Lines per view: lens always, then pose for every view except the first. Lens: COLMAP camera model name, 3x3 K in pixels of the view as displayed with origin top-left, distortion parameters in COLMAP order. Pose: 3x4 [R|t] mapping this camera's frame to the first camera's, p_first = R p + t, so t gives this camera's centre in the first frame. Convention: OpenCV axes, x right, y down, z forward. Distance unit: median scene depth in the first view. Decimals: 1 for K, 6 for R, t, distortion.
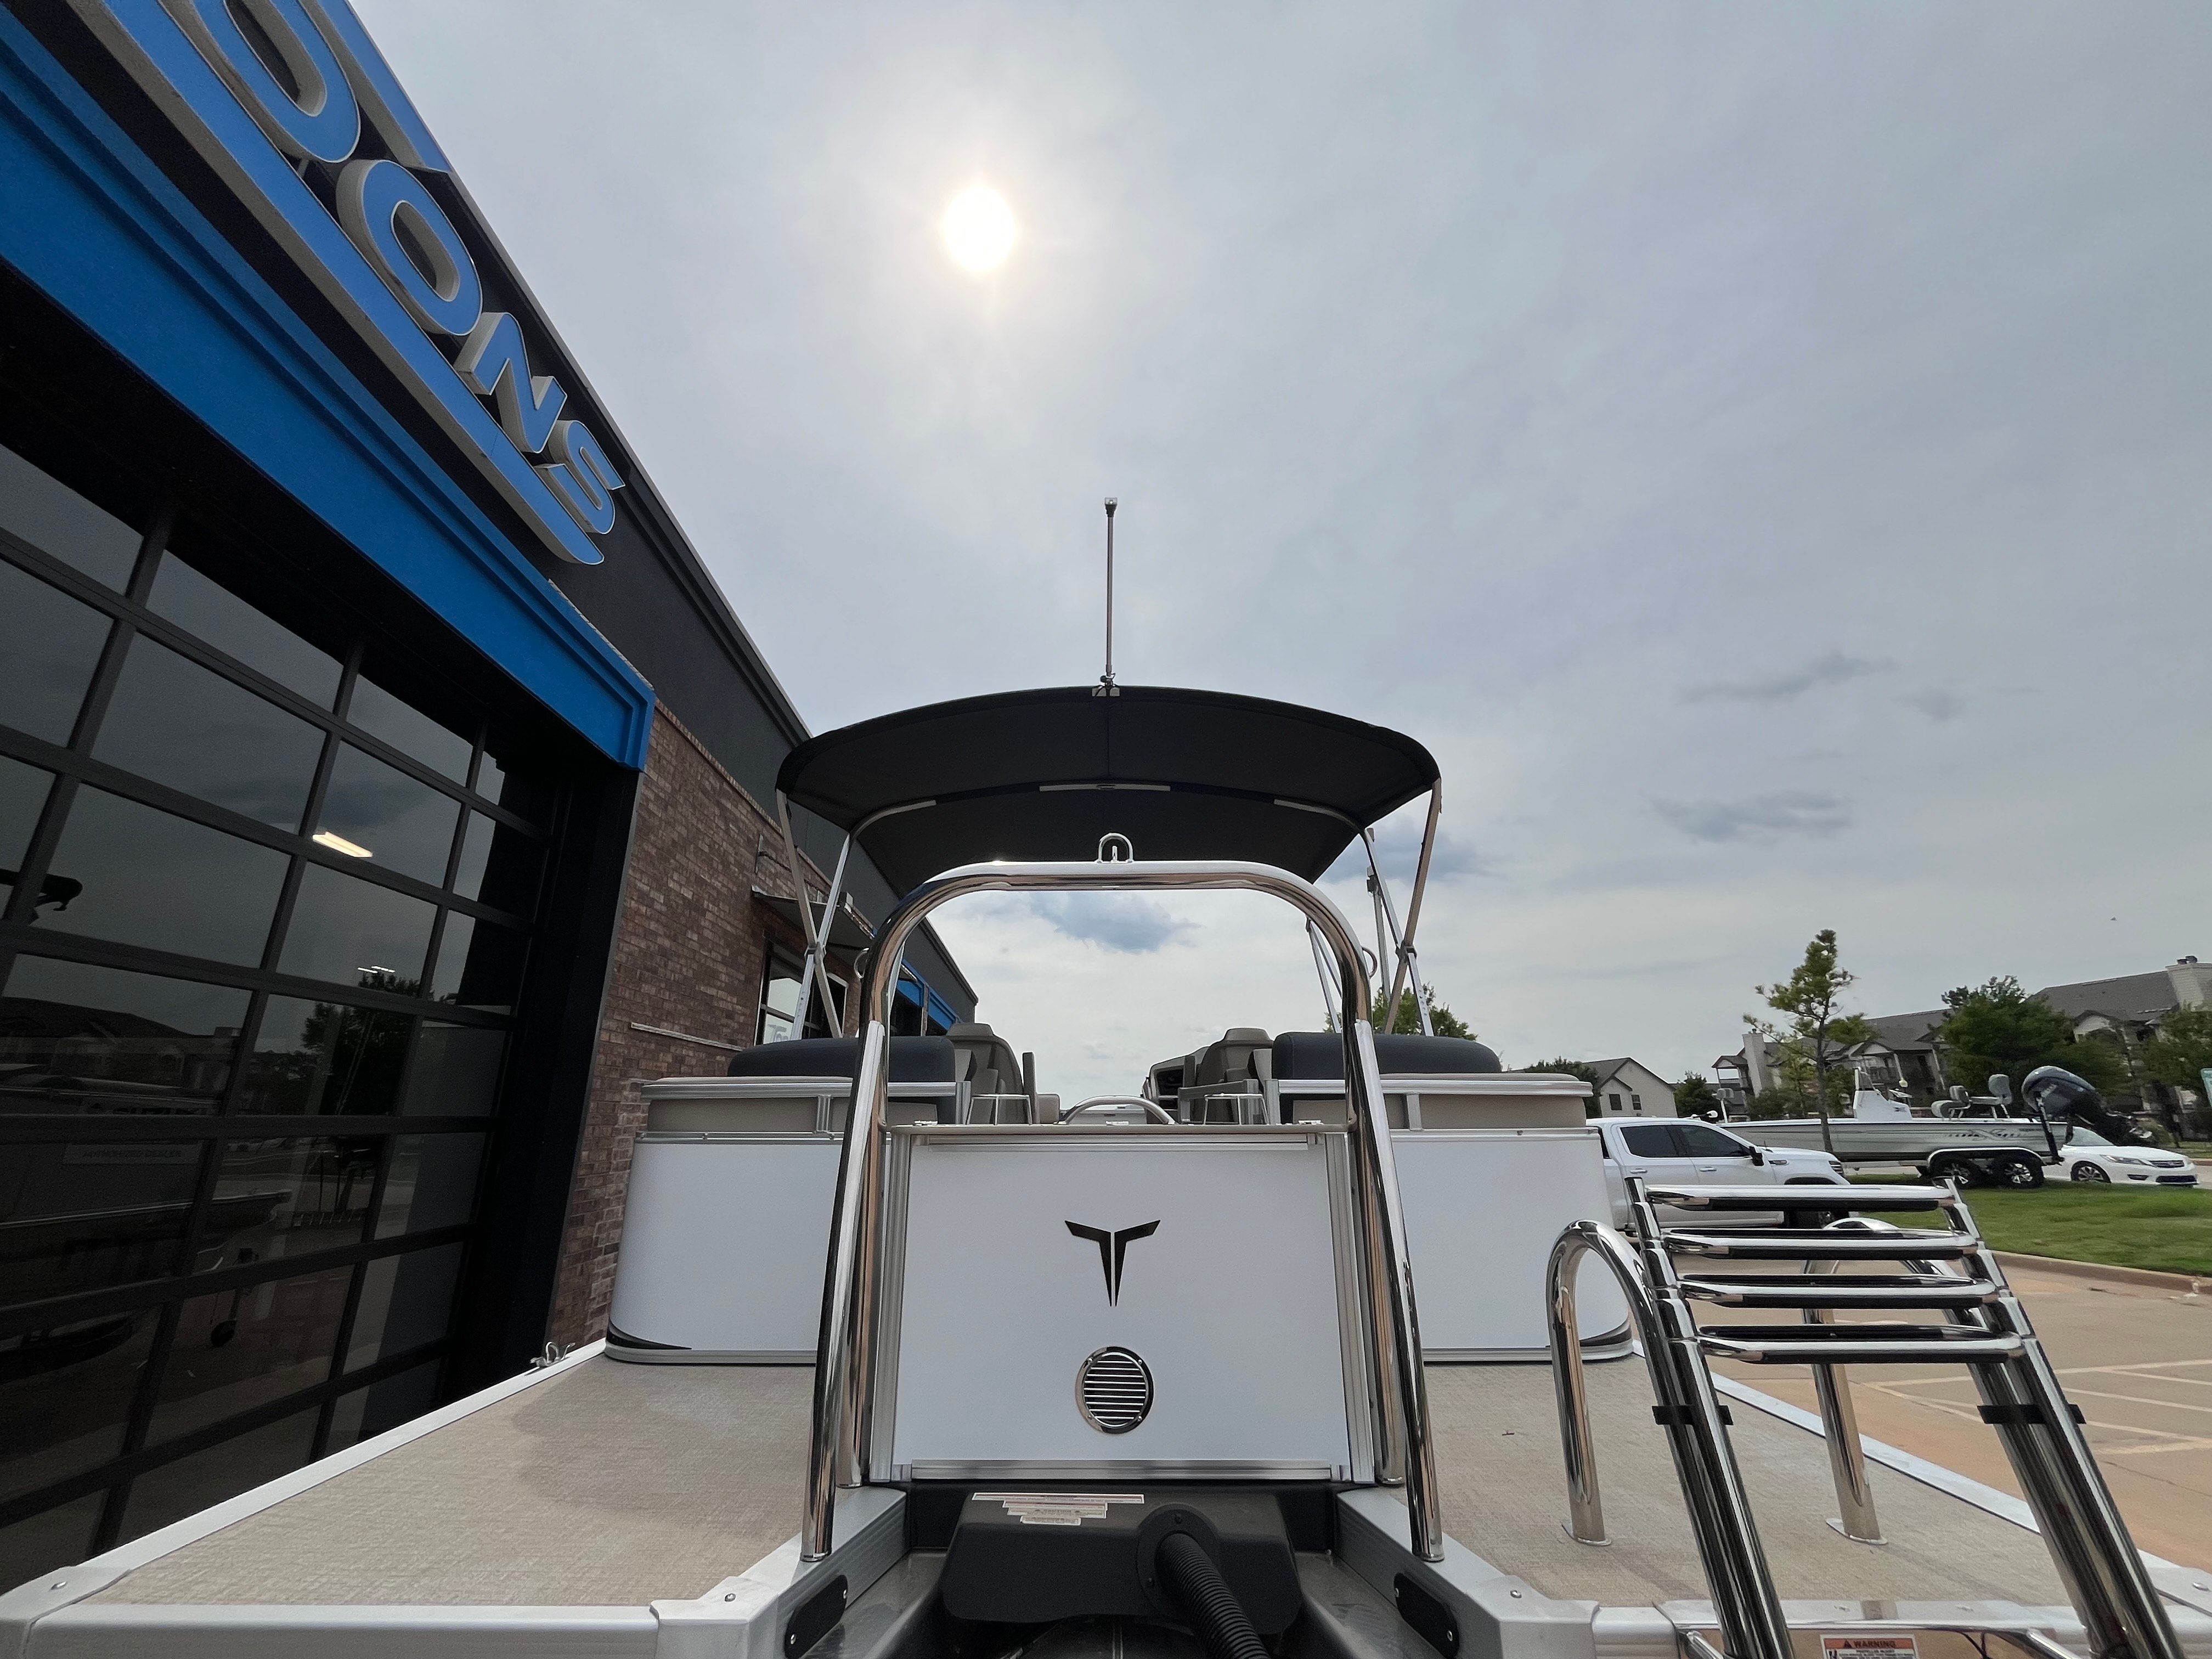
lens RADIAL K [[898.5, 0, 1098.7], [0, 898.5, 836.2], [0, 0, 1]] dist [-0.002748, 0.000206]
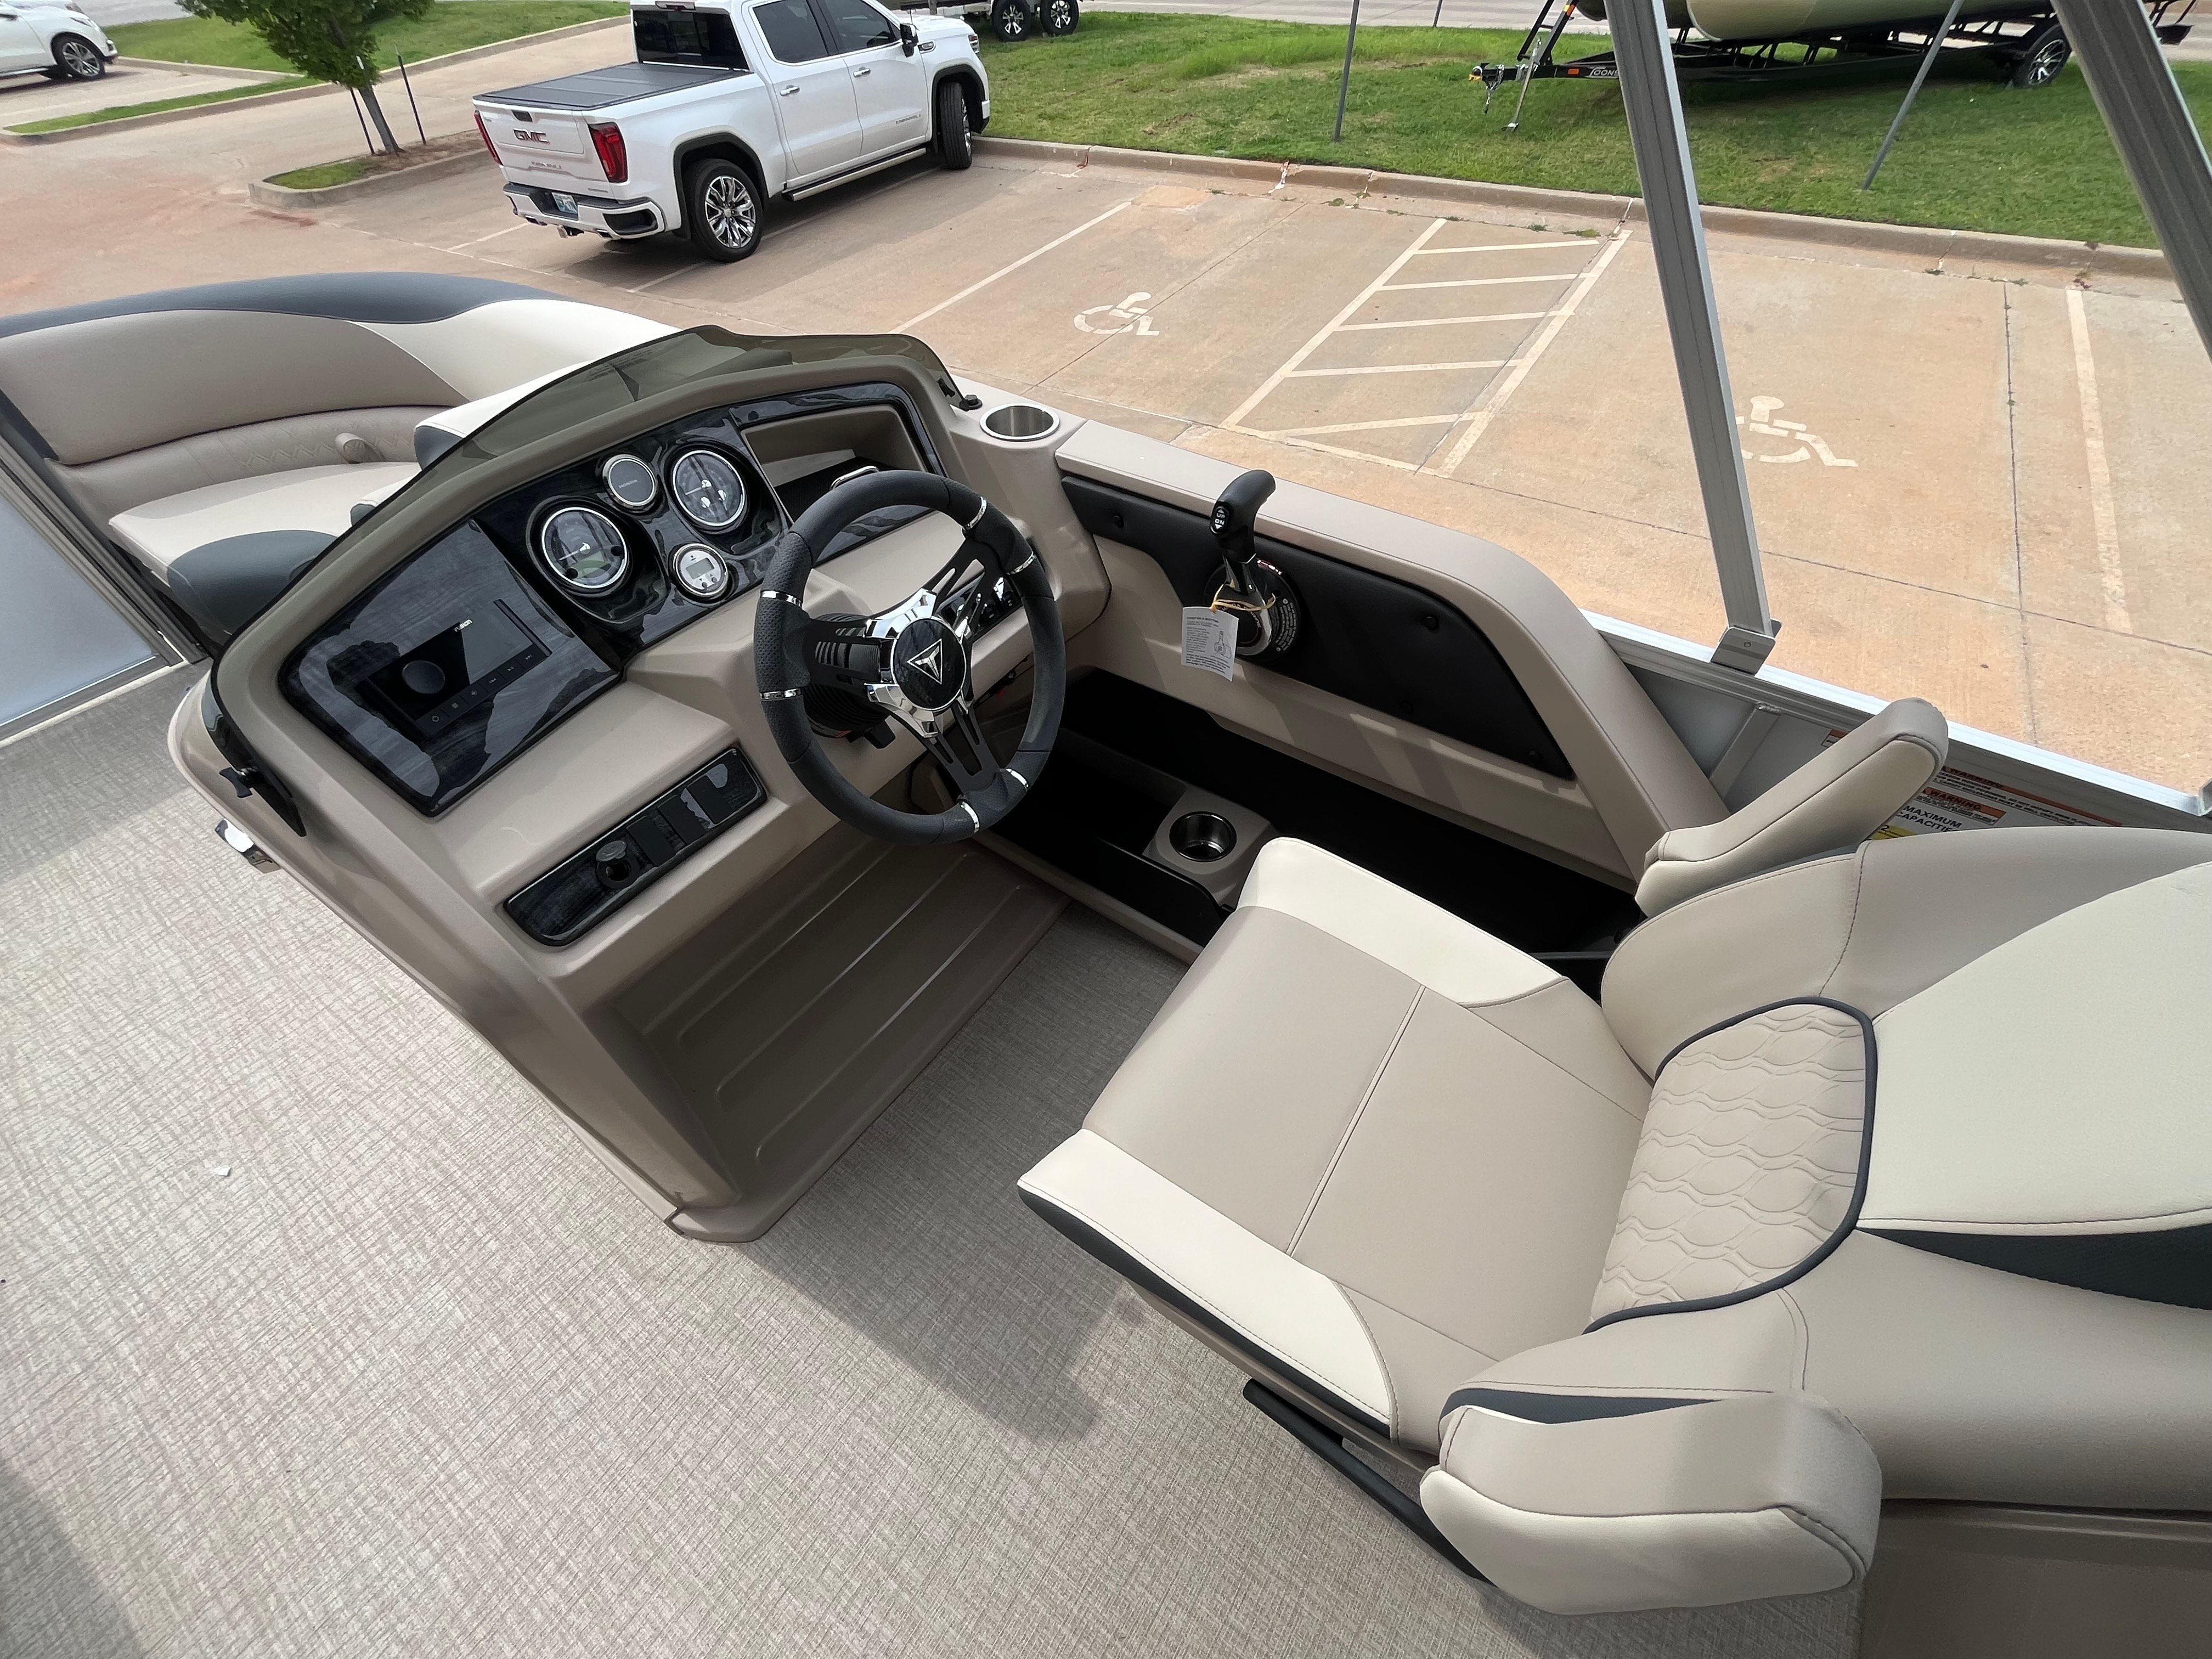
lens RADIAL K [[898.5, 0, 1100.2], [0, 898.5, 831.0], [0, 0, 1]] dist [-0.002748, 0.000206]
pose [[0.570784, -0.610663, 0.548904, 0.016816], [-0.225228, 0.526417, 0.819852, 0.048215], [-0.789606, -0.591587, 0.162932, 0.304516]]
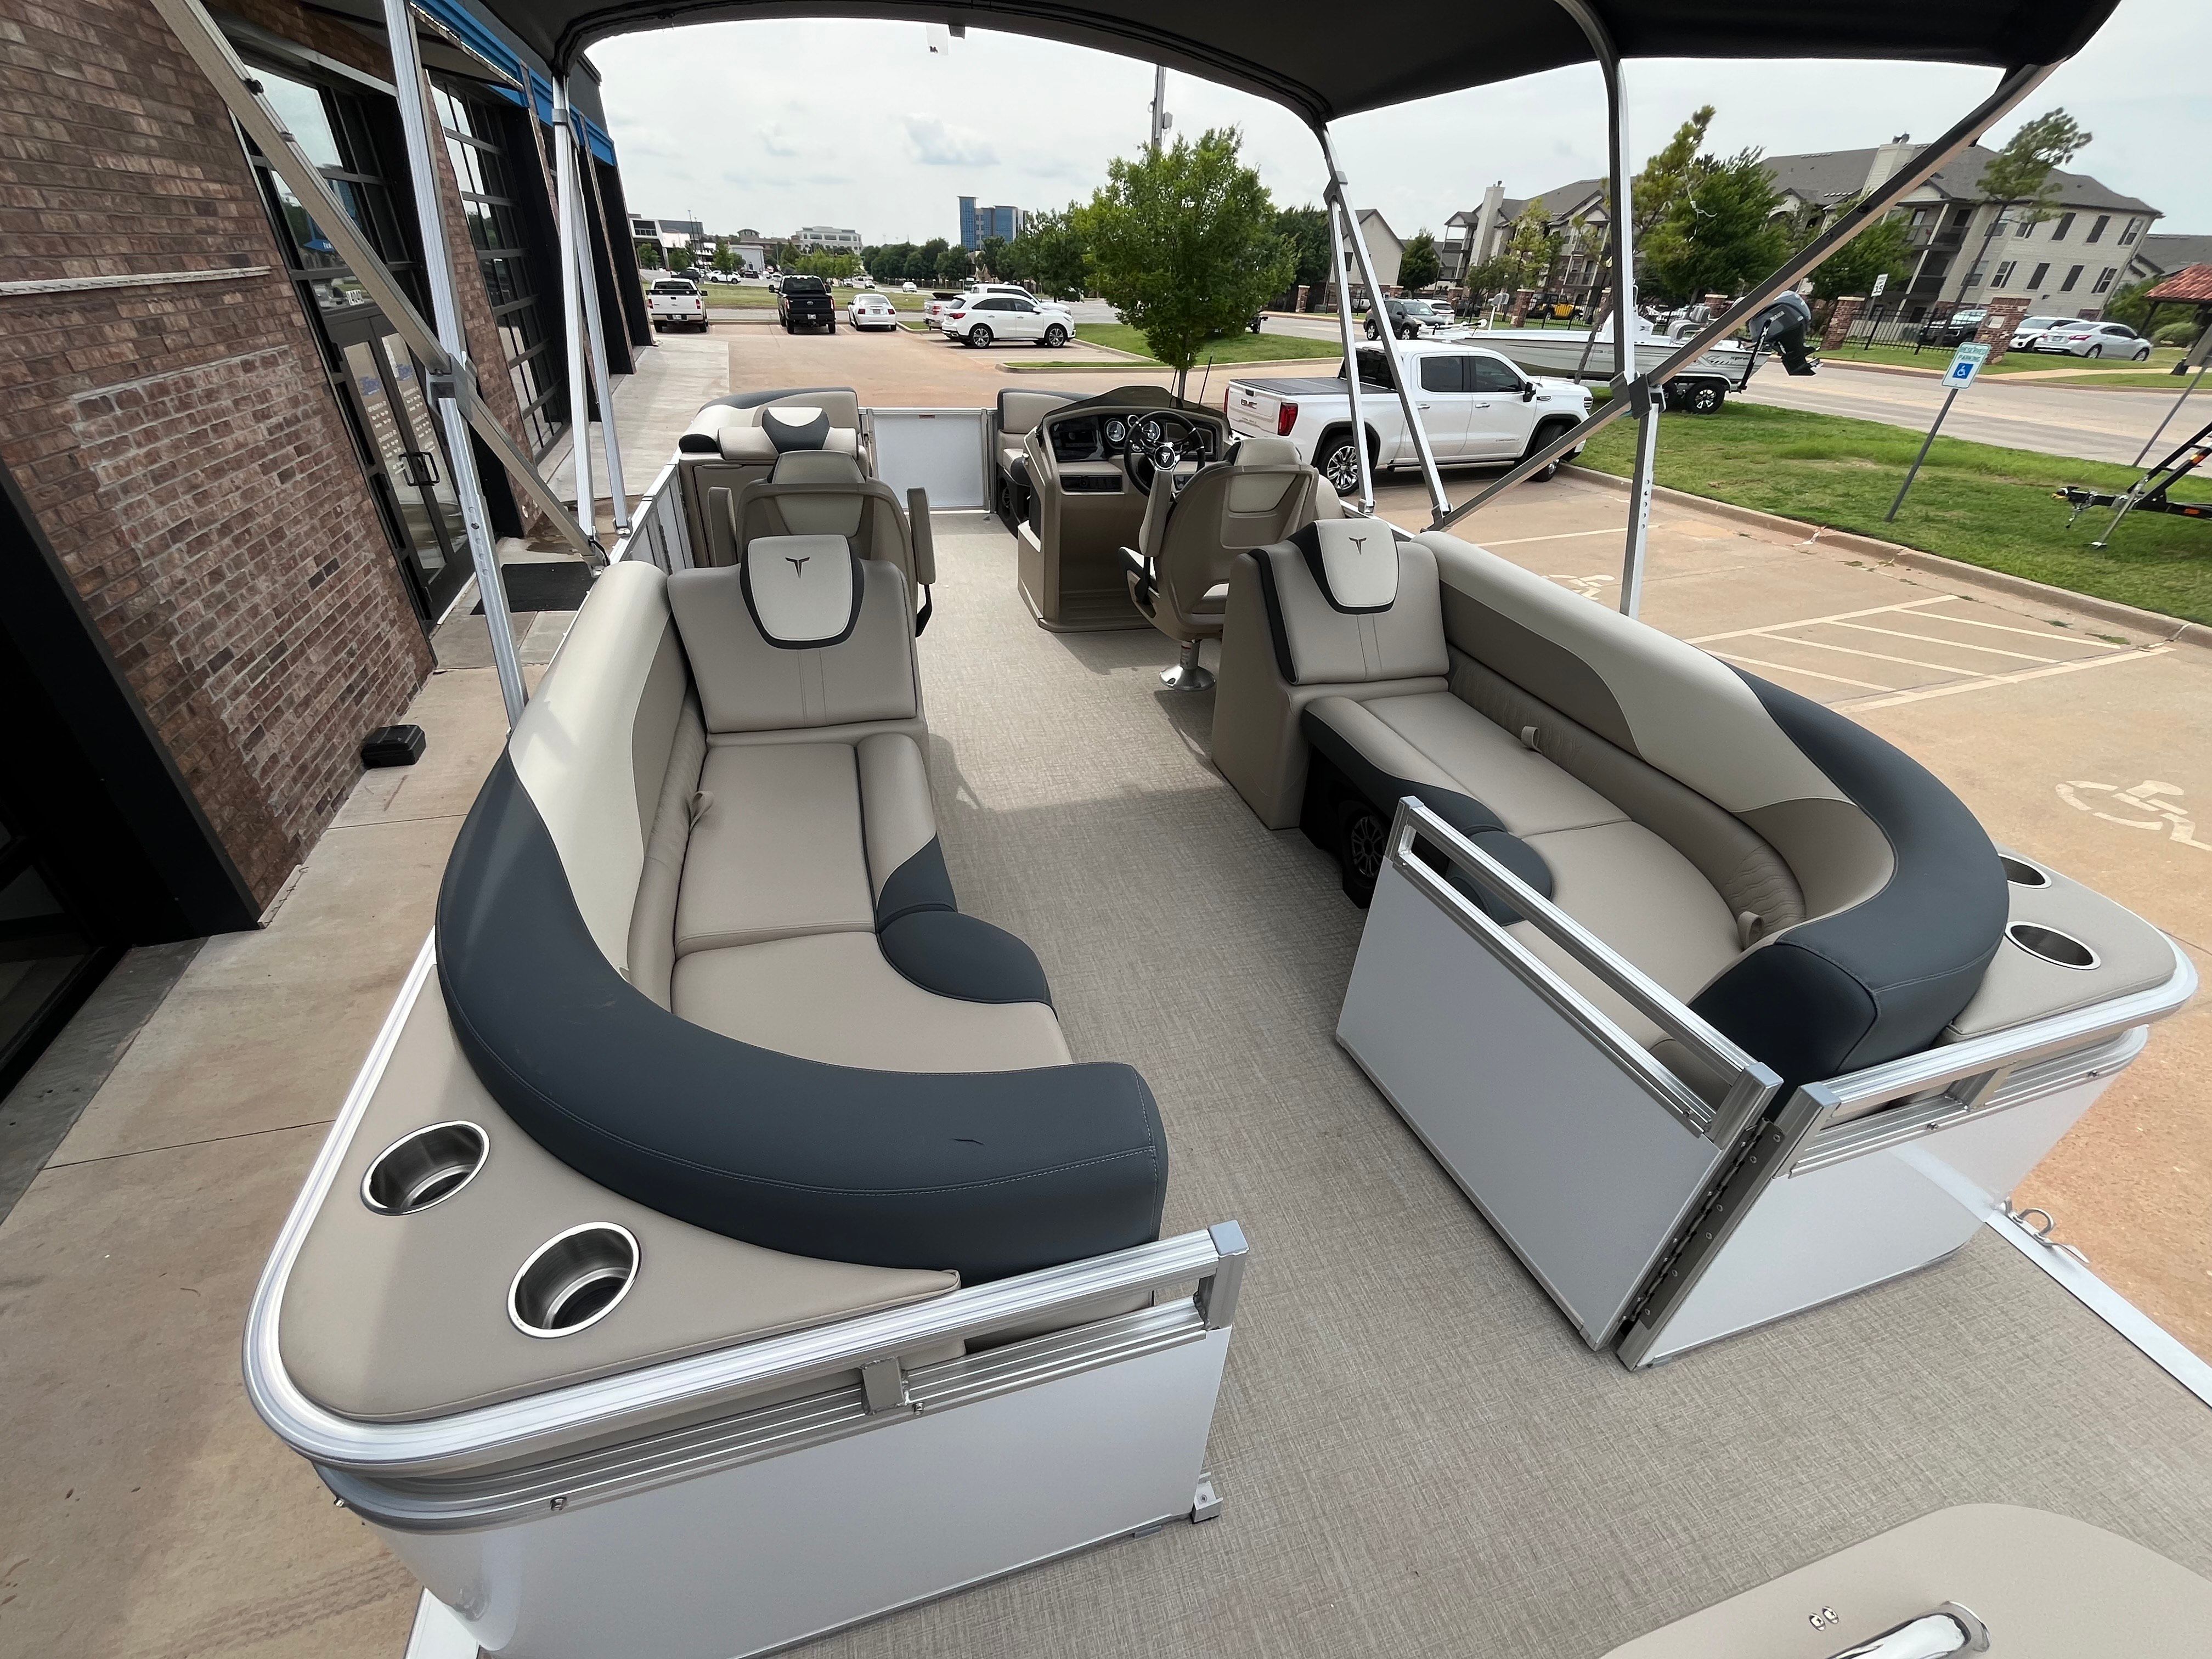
lens RADIAL K [[898.5, 0, 1098.8], [0, 898.5, 828.7], [0, 0, 1]] dist [-0.002748, 0.000206]
pose [[0.957640, -0.118923, 0.262265, -0.039442], [-0.125844, 0.646349, 0.752593, -0.018250], [-0.259015, -0.753717, 0.604004, 0.125105]]
